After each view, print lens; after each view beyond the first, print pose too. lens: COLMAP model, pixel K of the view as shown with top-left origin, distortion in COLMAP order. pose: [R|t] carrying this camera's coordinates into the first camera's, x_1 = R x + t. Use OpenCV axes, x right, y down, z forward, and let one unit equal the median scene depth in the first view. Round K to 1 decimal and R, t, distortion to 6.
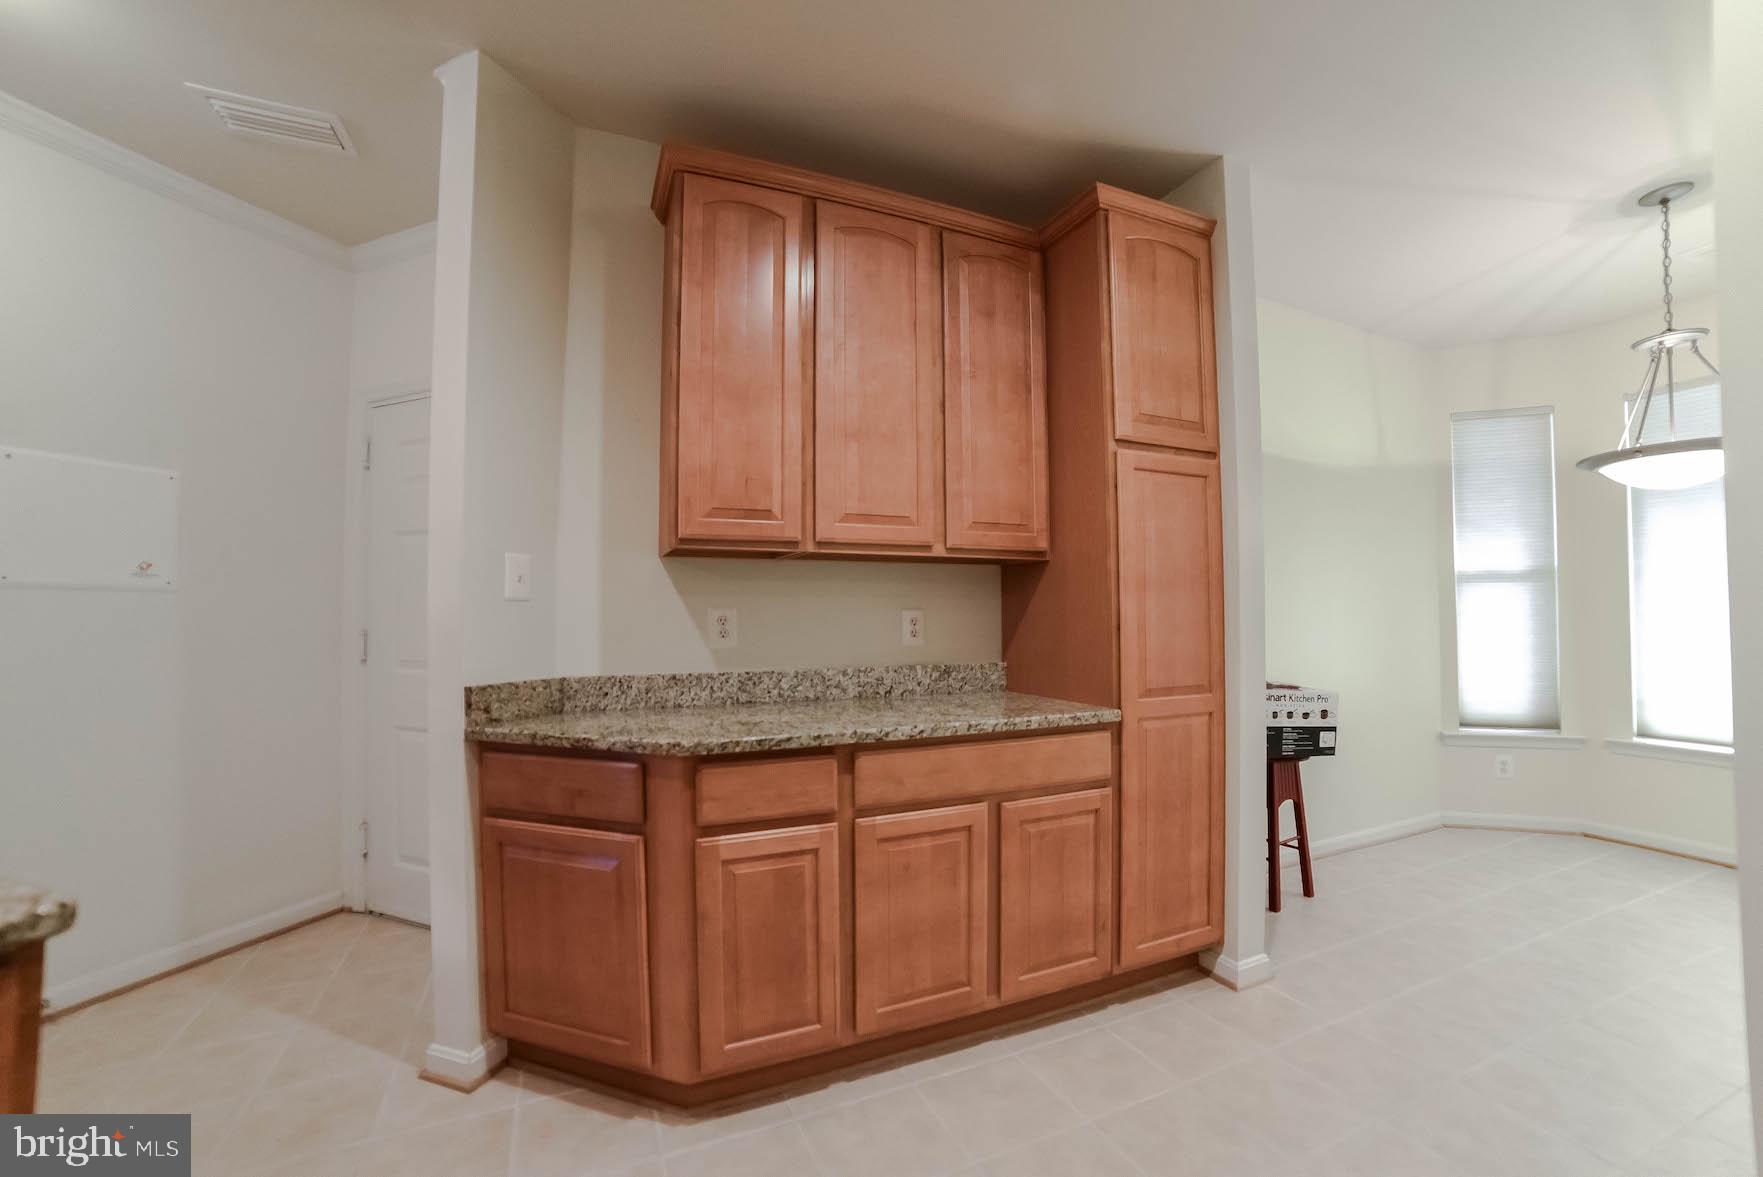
lens RADIAL K [[745.3, 0, 884.8], [0, 745.3, 592.8], [0, 0, 1]] dist [-0.107057, 0.043143]
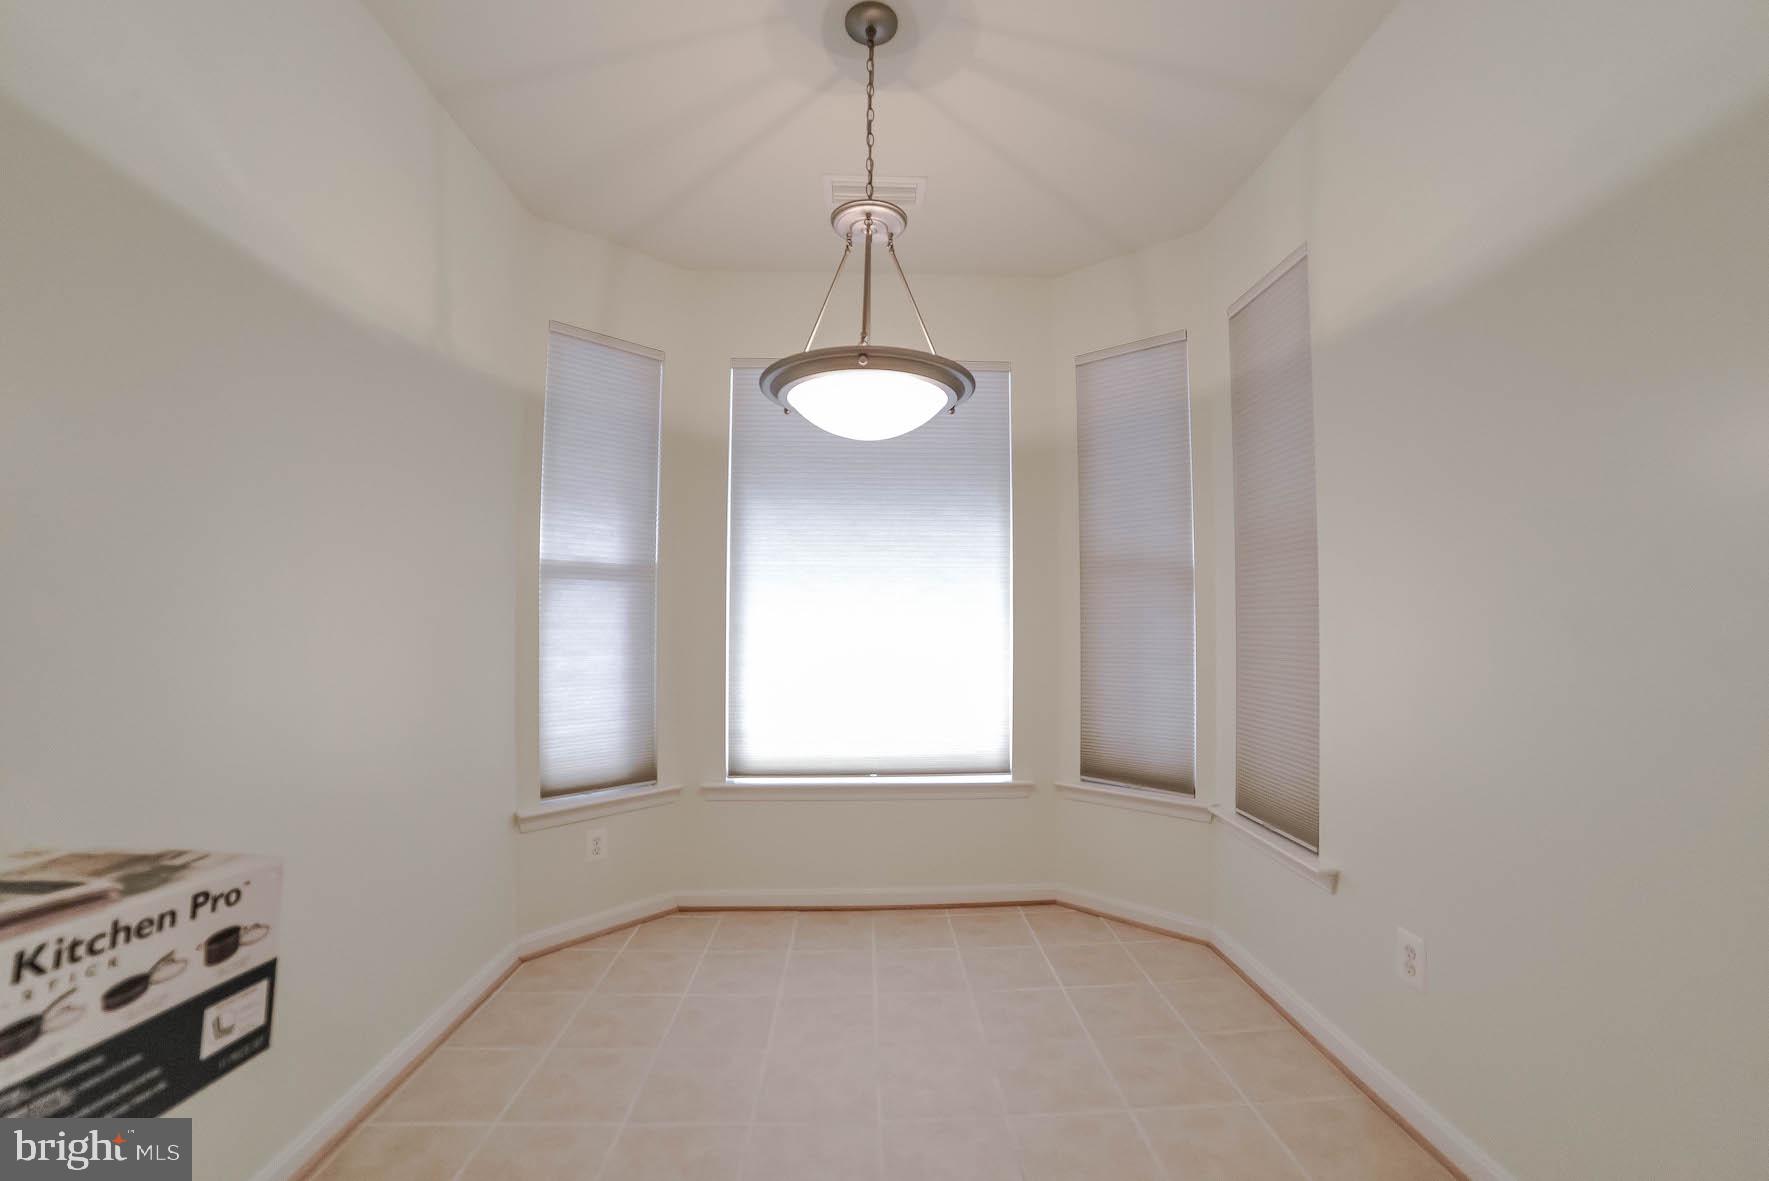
lens RADIAL K [[747.9, 0, 887.8], [0, 747.9, 594.8], [0, 0, 1]] dist [-0.107057, 0.043143]
pose [[0.393472, 0.032917, 0.918747, 0.583233], [-0.026230, 0.999354, -0.024572, 0.018111], [-0.918962, -0.014431, 0.394082, 0.812307]]
